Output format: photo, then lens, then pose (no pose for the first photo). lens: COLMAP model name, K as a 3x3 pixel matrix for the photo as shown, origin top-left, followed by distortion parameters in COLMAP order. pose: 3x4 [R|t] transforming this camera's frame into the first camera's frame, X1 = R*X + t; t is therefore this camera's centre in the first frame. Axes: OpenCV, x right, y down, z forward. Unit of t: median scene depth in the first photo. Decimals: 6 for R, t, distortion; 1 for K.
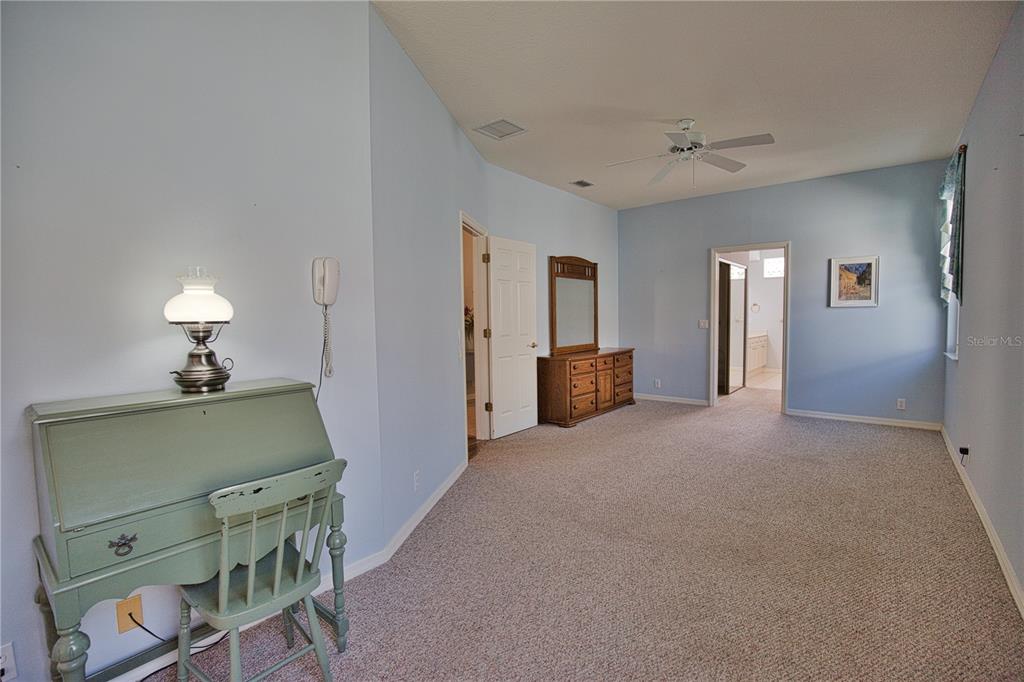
lens RADIAL K [[466.8, 0, 516.3], [0, 466.8, 346.4], [0, 0, 1]] dist [-0.033770, 0.004457]
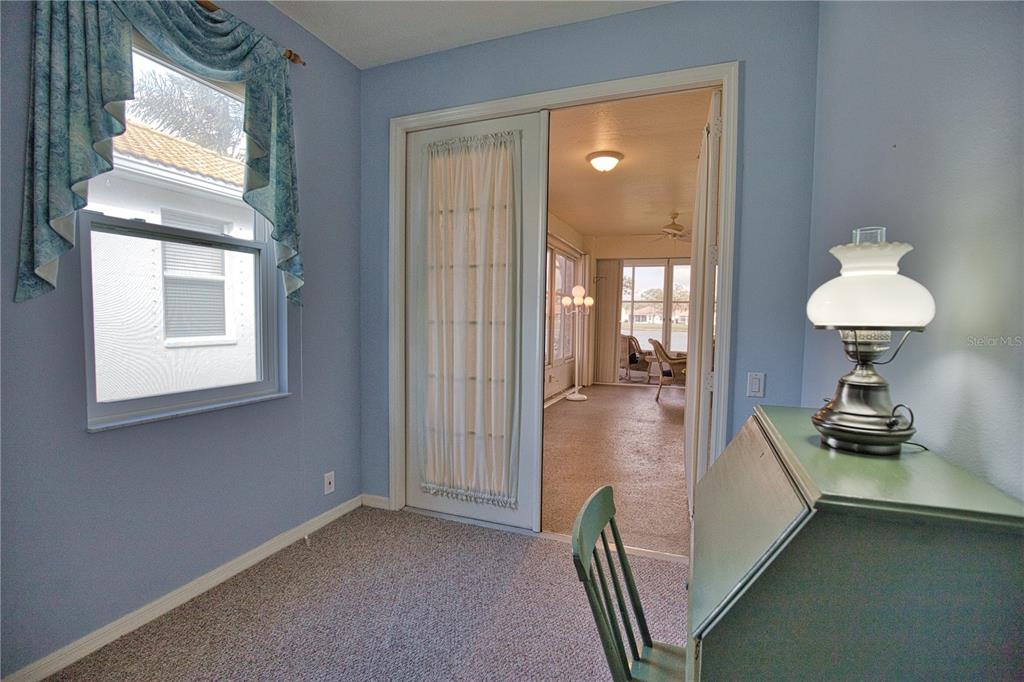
lens RADIAL K [[466.8, 0, 516.3], [0, 466.8, 346.4], [0, 0, 1]] dist [-0.033770, 0.004457]
pose [[-0.950303, 0.020255, -0.310667, -0.040432], [-0.021663, 0.991160, 0.130888, -0.037019], [0.310572, 0.131114, -0.941464, 0.538986]]
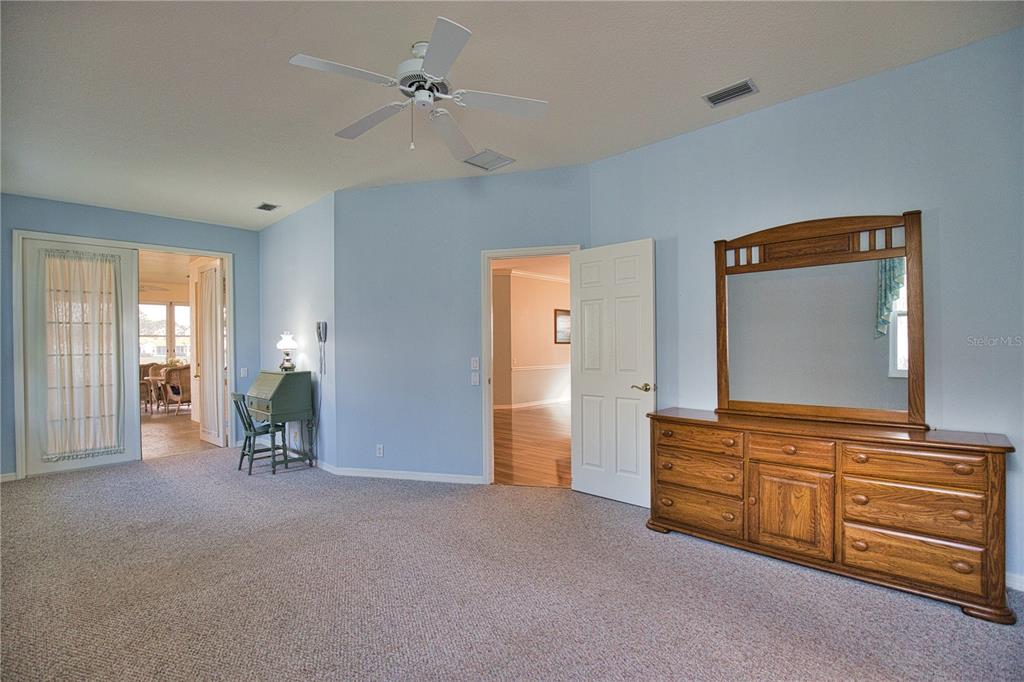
lens RADIAL K [[466.8, 0, 516.3], [0, 466.8, 346.4], [0, 0, 1]] dist [-0.033770, 0.004457]
pose [[-0.073941, 0.015358, -0.997144, 0.911453], [-0.050867, 0.998522, 0.019152, -0.081995], [0.995965, 0.052137, -0.073050, 1.077571]]
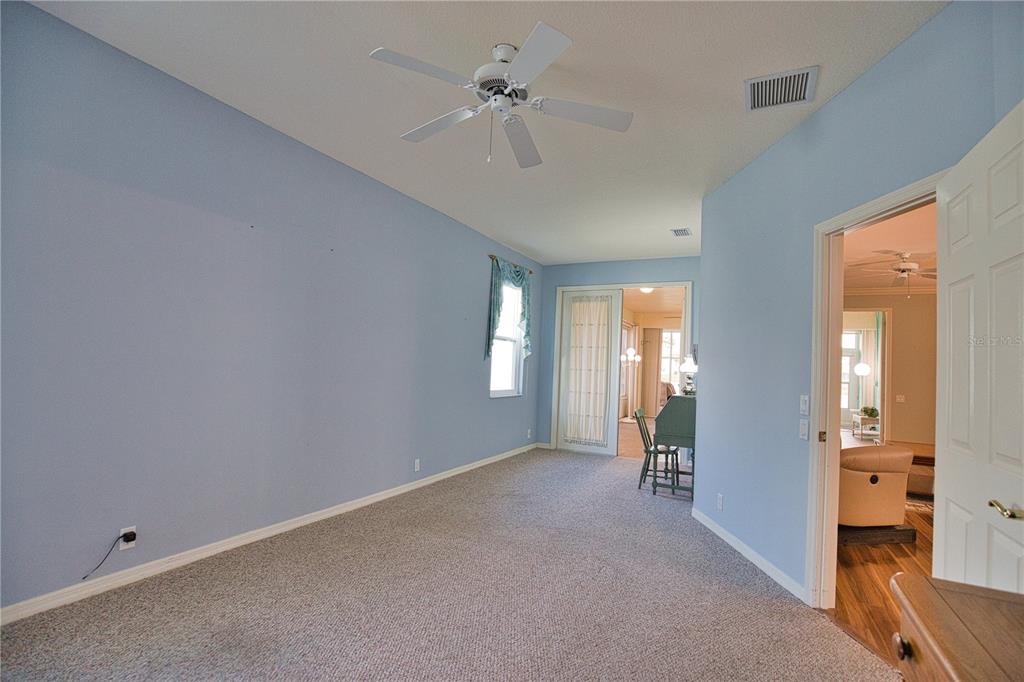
lens RADIAL K [[466.8, 0, 516.3], [0, 466.8, 346.4], [0, 0, 1]] dist [-0.033770, 0.004457]
pose [[-0.976400, -0.033780, -0.213311, 0.427997], [-0.041153, 0.998696, 0.030218, -0.105144], [0.212012, 0.038283, -0.976517, 1.453934]]
